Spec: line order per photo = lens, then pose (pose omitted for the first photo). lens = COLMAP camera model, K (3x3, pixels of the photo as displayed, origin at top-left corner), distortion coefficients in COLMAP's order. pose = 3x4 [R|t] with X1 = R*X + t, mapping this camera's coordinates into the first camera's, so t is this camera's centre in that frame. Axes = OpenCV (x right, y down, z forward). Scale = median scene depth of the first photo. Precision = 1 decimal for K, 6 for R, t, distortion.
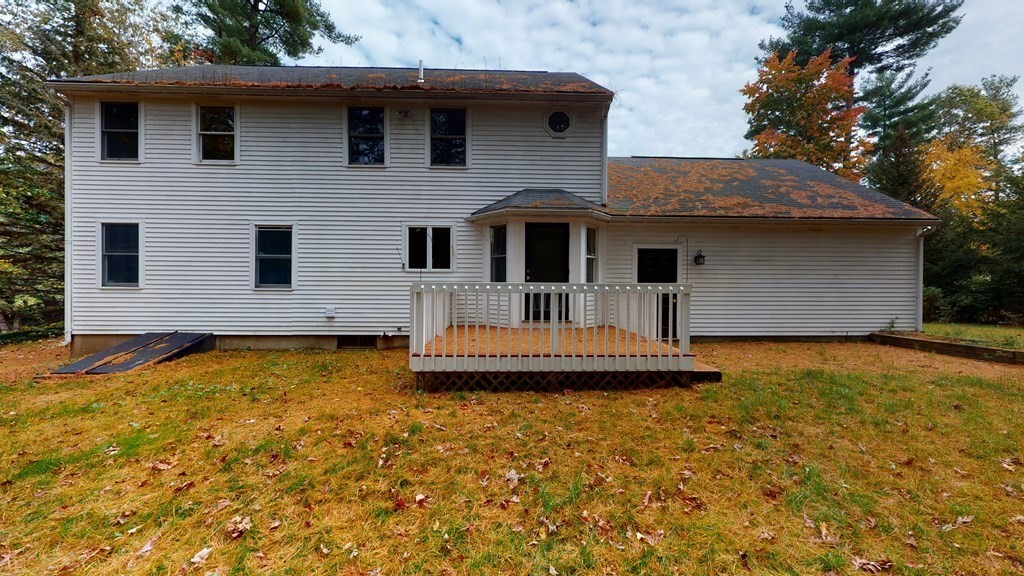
lens RADIAL K [[502.4, 0, 497.4], [0, 502.4, 281.4], [0, 0, 1]] dist [-0.002323, -0.000158]
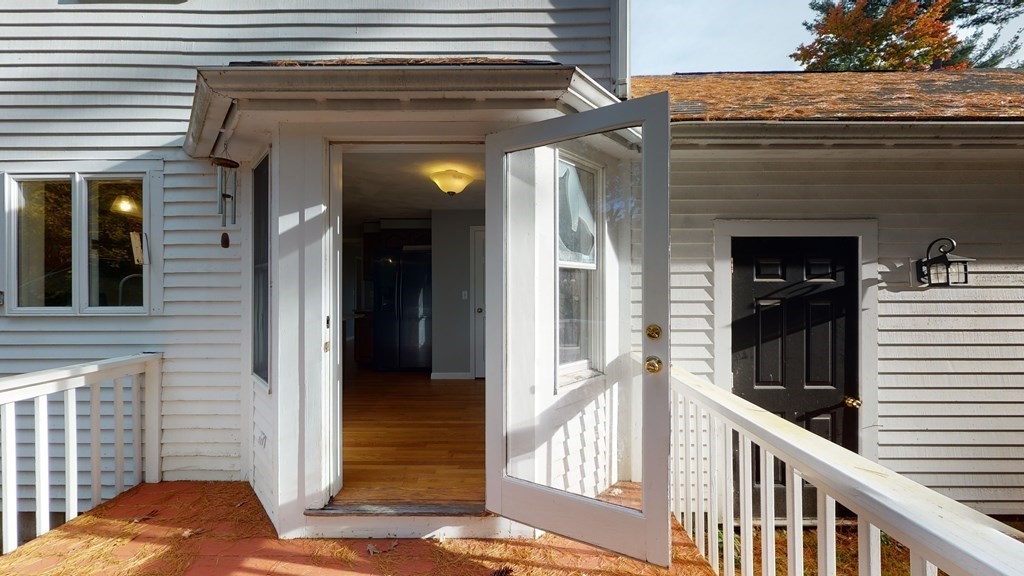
lens RADIAL K [[376.4, 0, 511.8], [0, 376.4, 289.7], [0, 0, 1]] dist [0.001085, 0.000132]
pose [[0.997393, -0.004194, -0.072046, 0.160903], [0.005999, 0.999673, 0.024858, -0.039504], [0.071918, -0.025226, 0.997092, 0.761633]]
